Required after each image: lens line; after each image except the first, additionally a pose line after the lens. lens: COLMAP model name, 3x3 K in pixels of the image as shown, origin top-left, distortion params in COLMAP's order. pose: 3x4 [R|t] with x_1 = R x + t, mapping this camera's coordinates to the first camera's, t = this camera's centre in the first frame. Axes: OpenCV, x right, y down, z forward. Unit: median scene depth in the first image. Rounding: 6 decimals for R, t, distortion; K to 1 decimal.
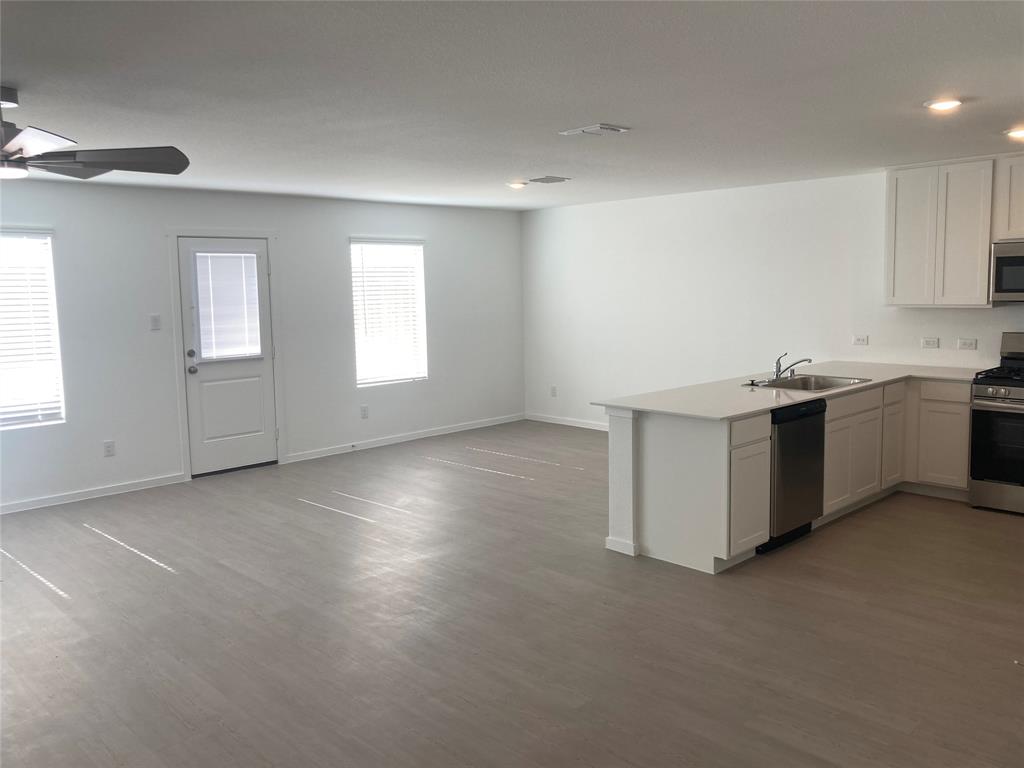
lens RADIAL K [[843.9, 0, 515.0], [0, 843.9, 379.2], [0, 0, 1]] dist [0.051090, -0.051592]
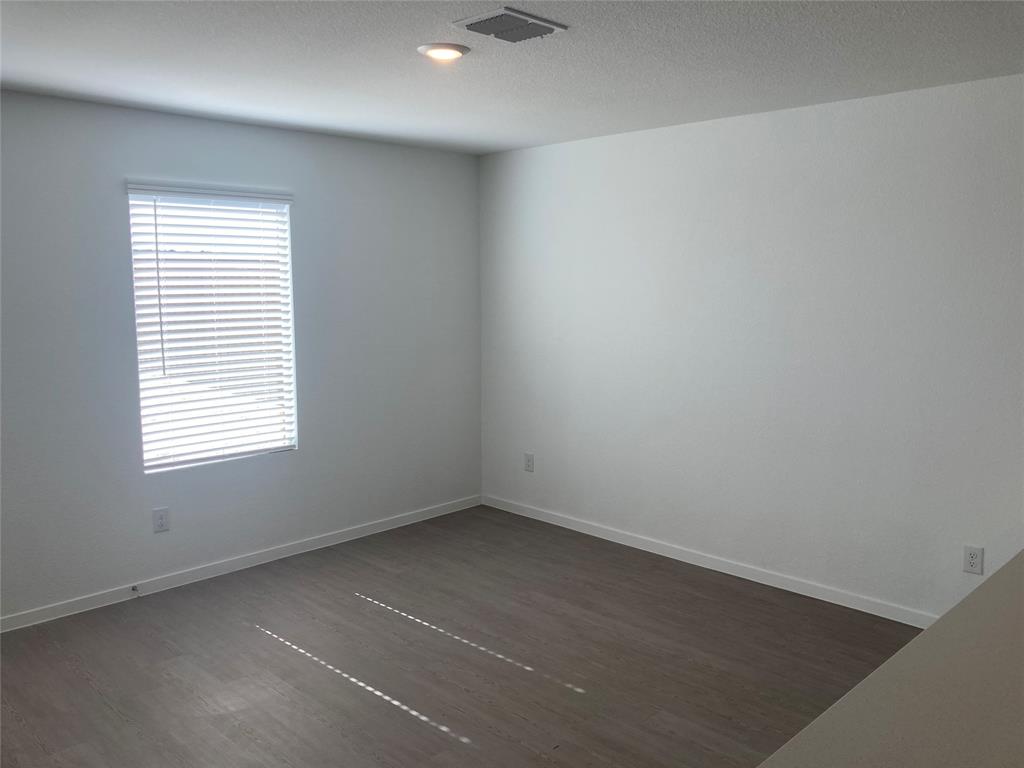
lens RADIAL K [[843.9, 0, 510.2], [0, 843.9, 380.6], [0, 0, 1]] dist [0.051090, -0.051592]
pose [[0.999841, 0.013060, 0.012152, 0.028811], [-0.013134, 0.999896, 0.006010, -0.053203], [-0.012072, -0.006169, 0.999908, 0.476770]]
